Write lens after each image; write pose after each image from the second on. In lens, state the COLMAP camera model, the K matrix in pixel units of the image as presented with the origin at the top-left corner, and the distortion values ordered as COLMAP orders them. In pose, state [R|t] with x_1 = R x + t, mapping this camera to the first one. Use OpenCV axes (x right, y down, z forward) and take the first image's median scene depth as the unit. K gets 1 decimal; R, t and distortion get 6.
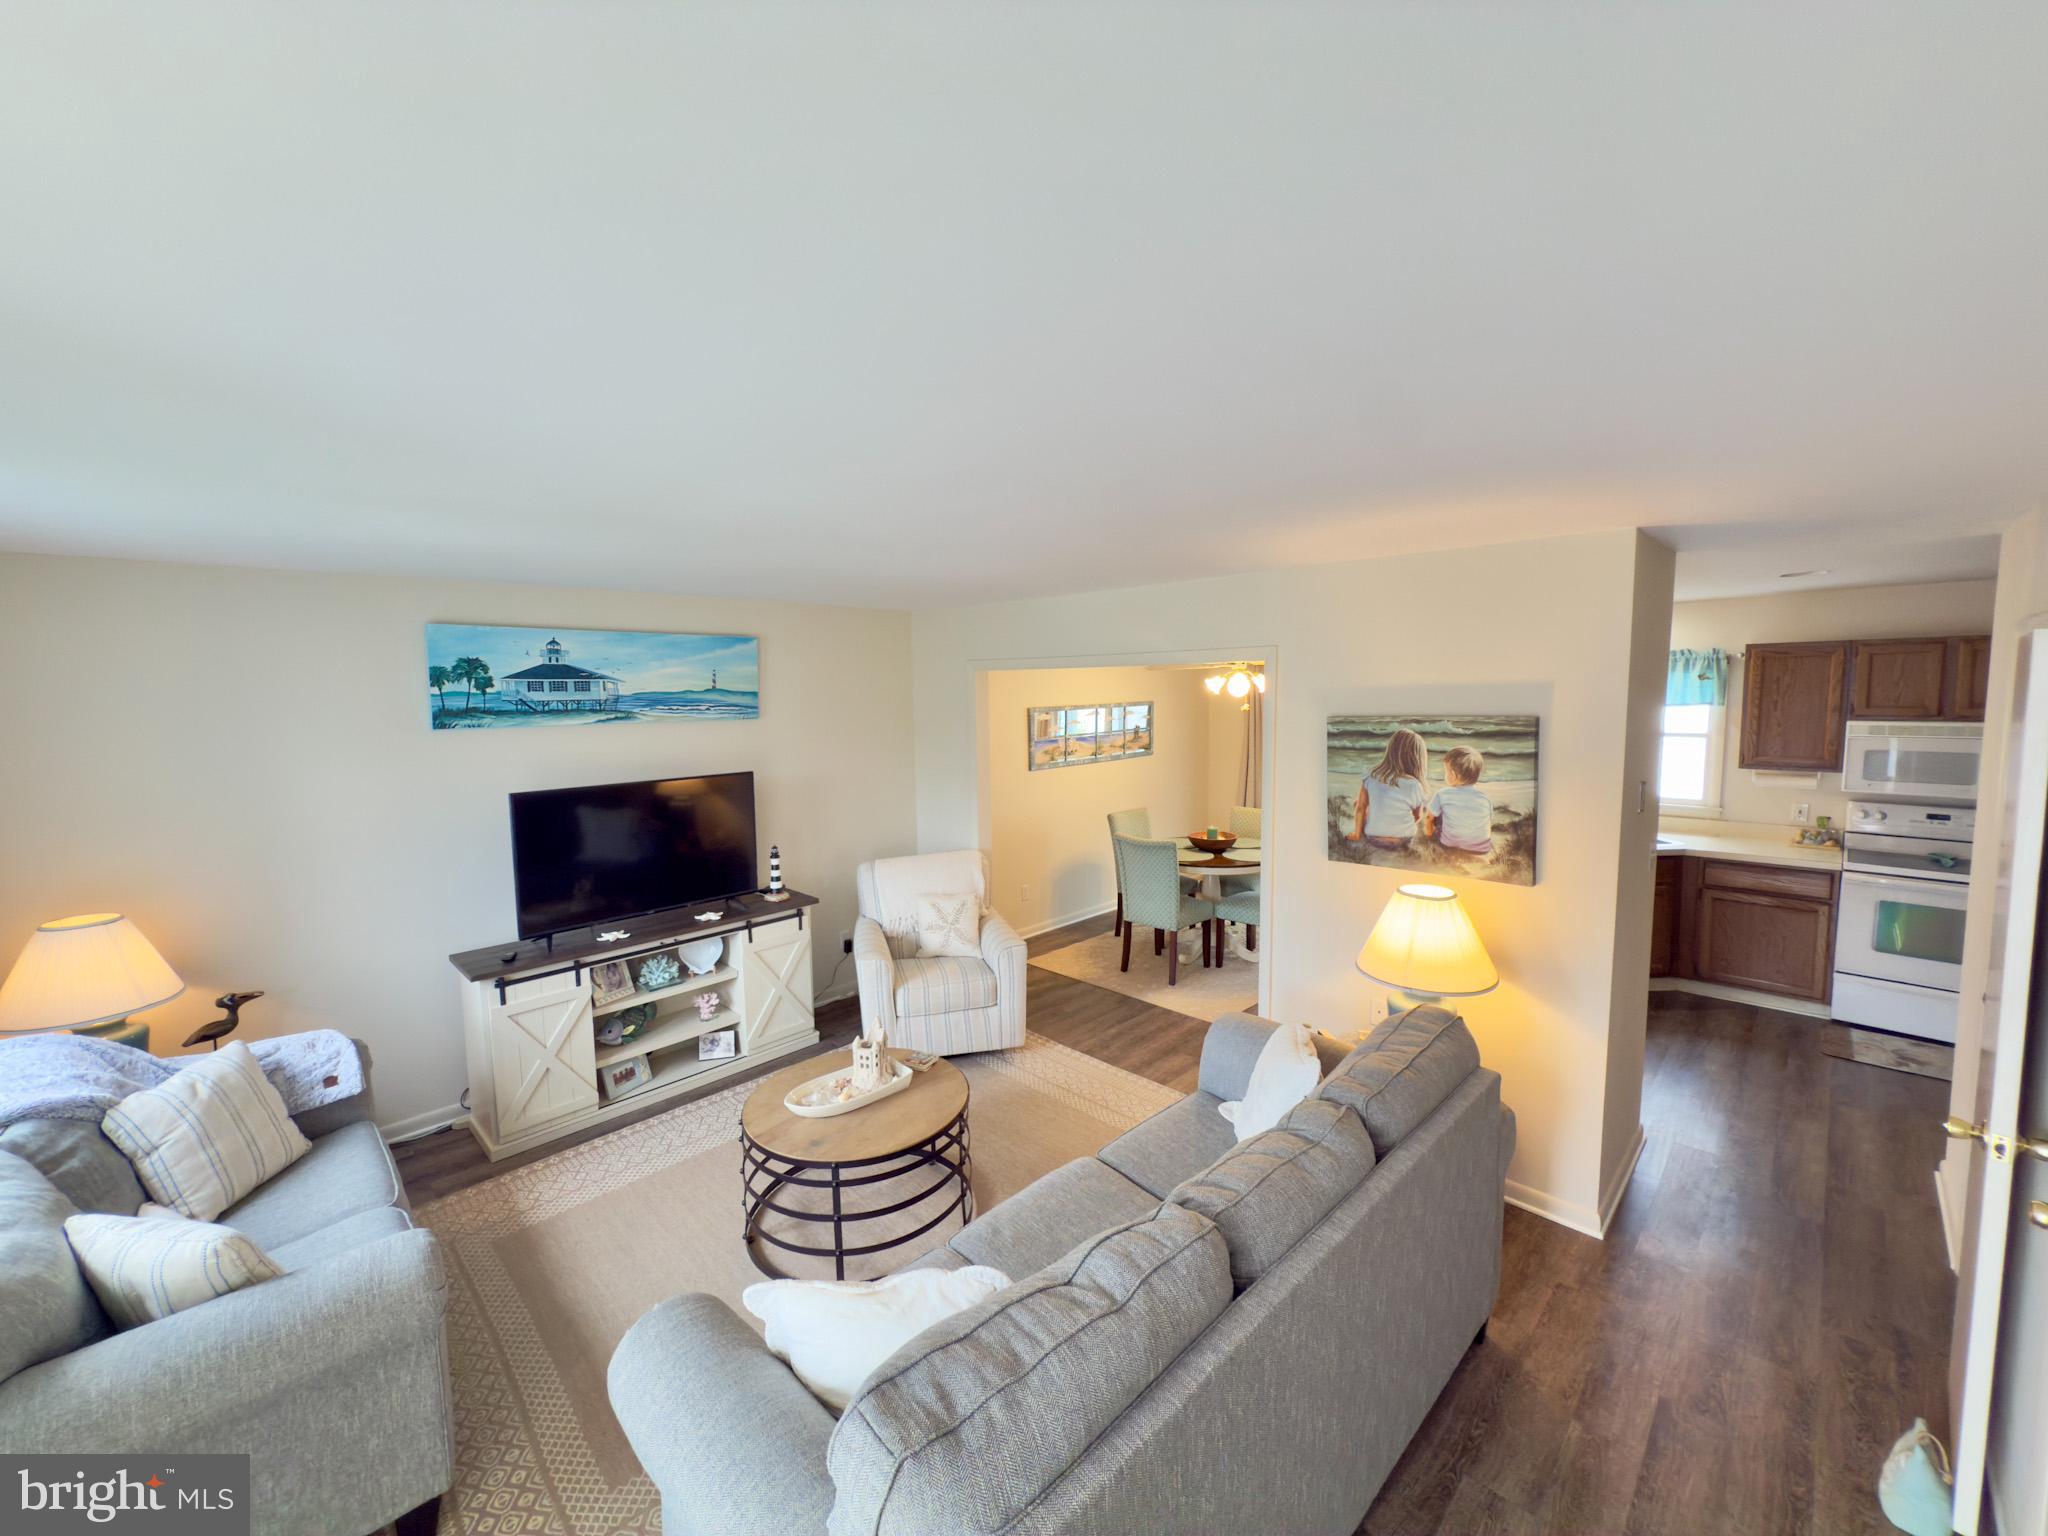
lens RADIAL K [[815.6, 0, 1024.7], [0, 815.6, 761.6], [0, 0, 1]] dist [-0.001325, 0.000509]
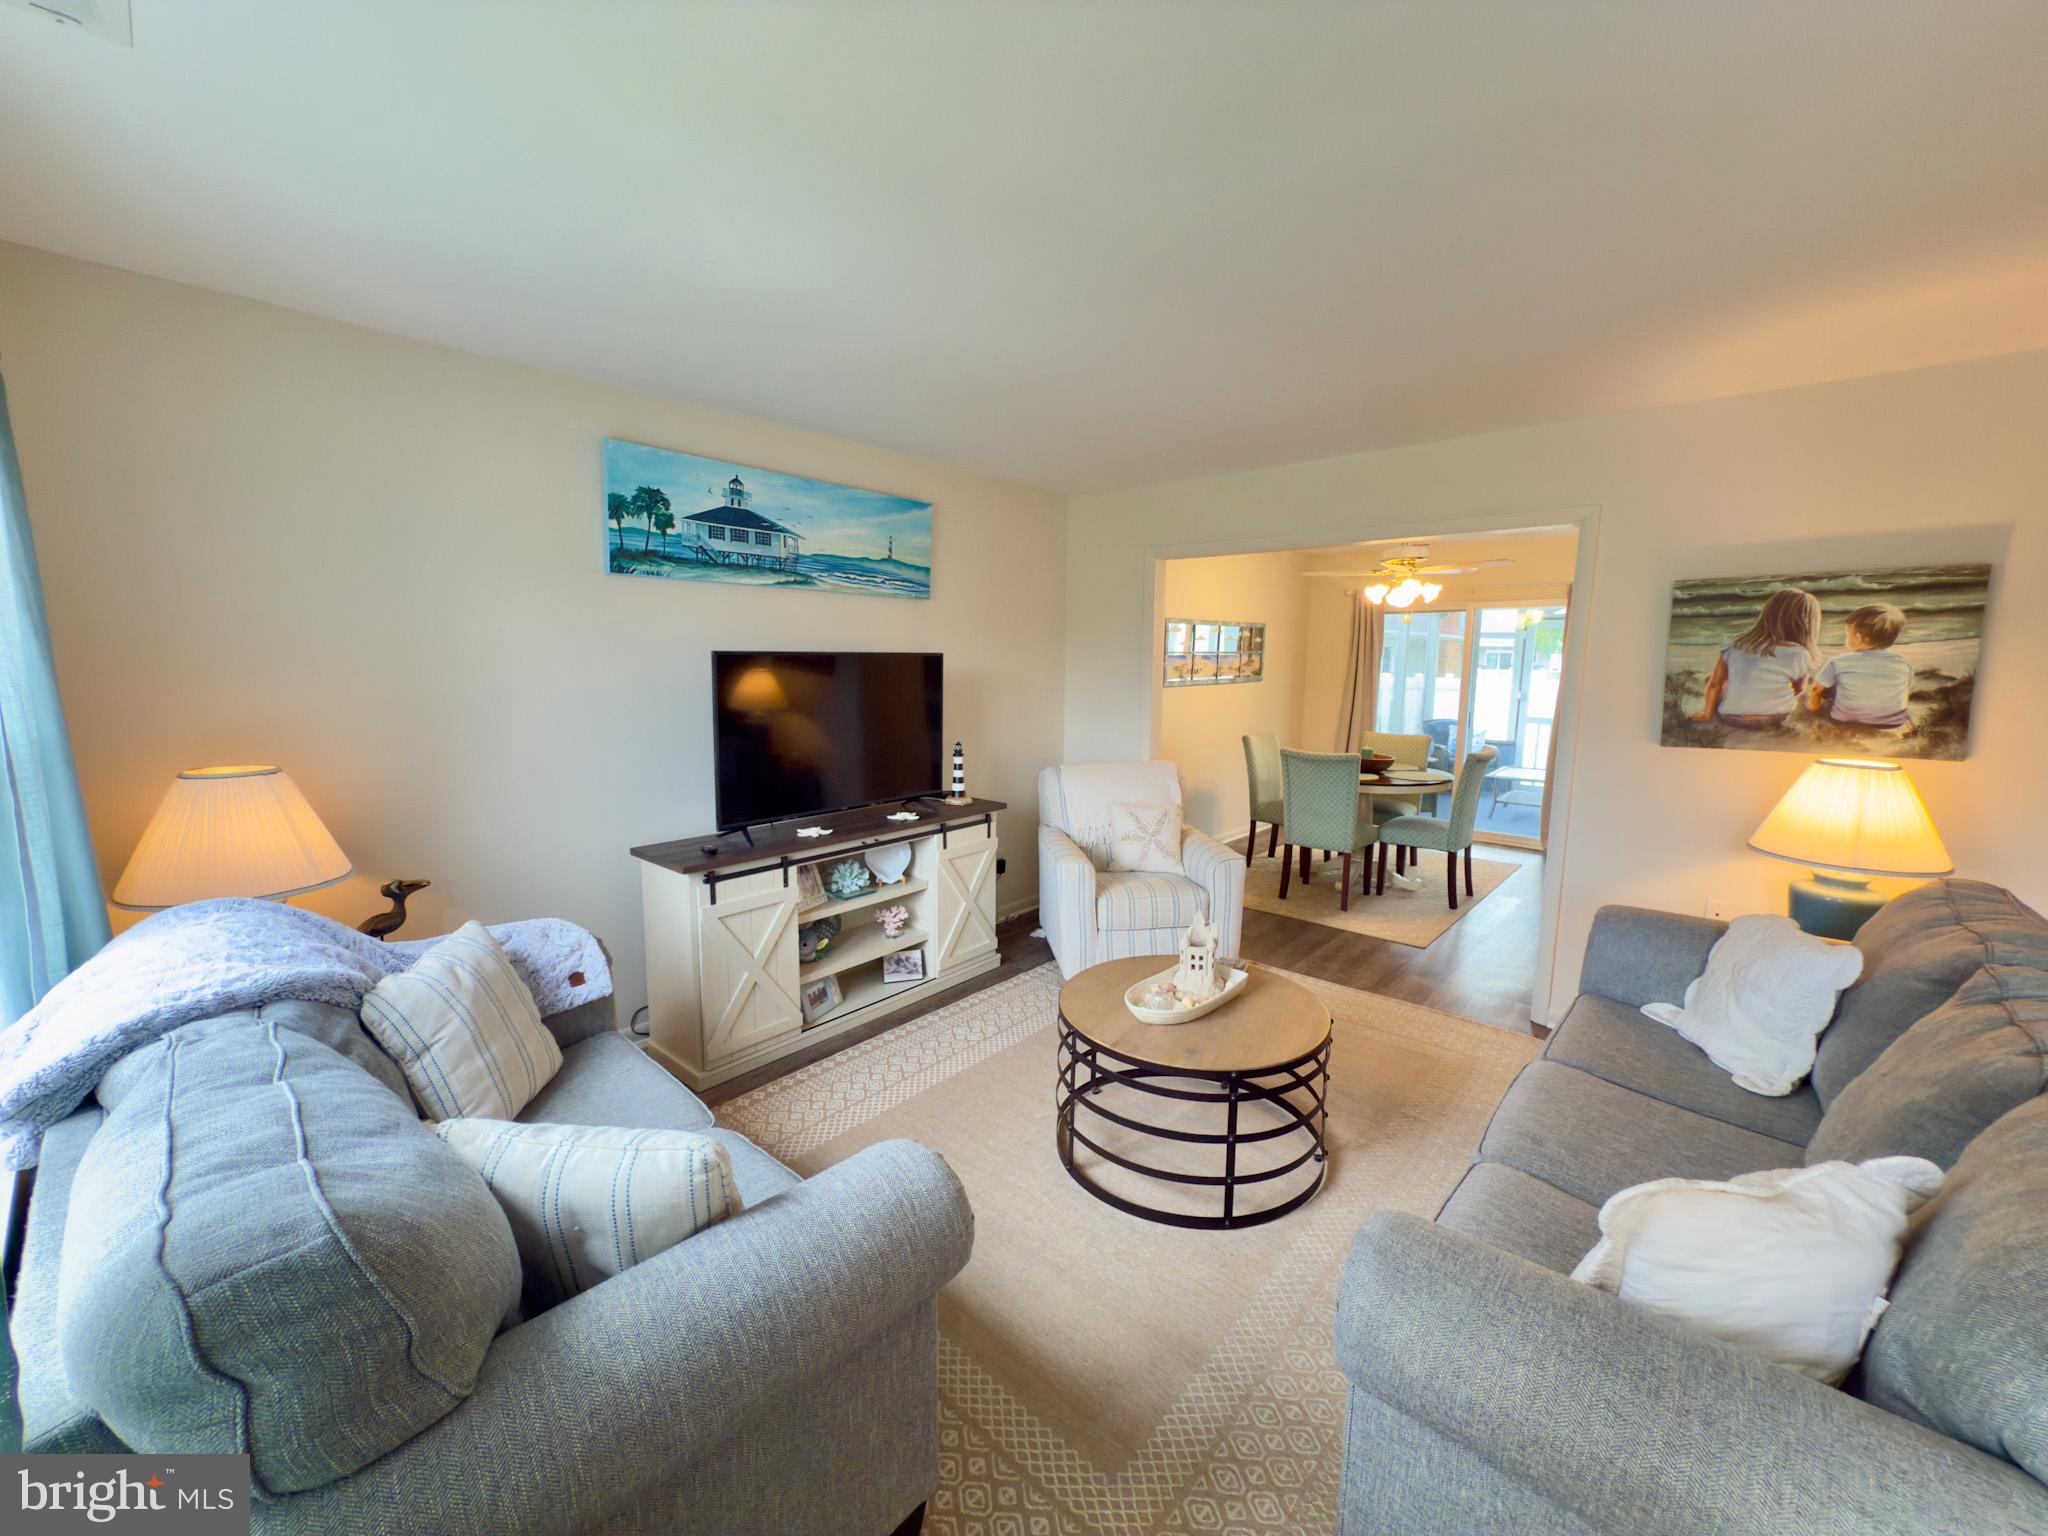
lens RADIAL K [[815.6, 0, 1024.2], [0, 815.6, 761.6], [0, 0, 1]] dist [-0.001325, 0.000509]
pose [[0.997887, 0.014225, 0.063401, -0.343813], [-0.016523, 0.999219, 0.035885, 0.107909], [-0.062841, -0.036856, 0.997343, 0.146317]]
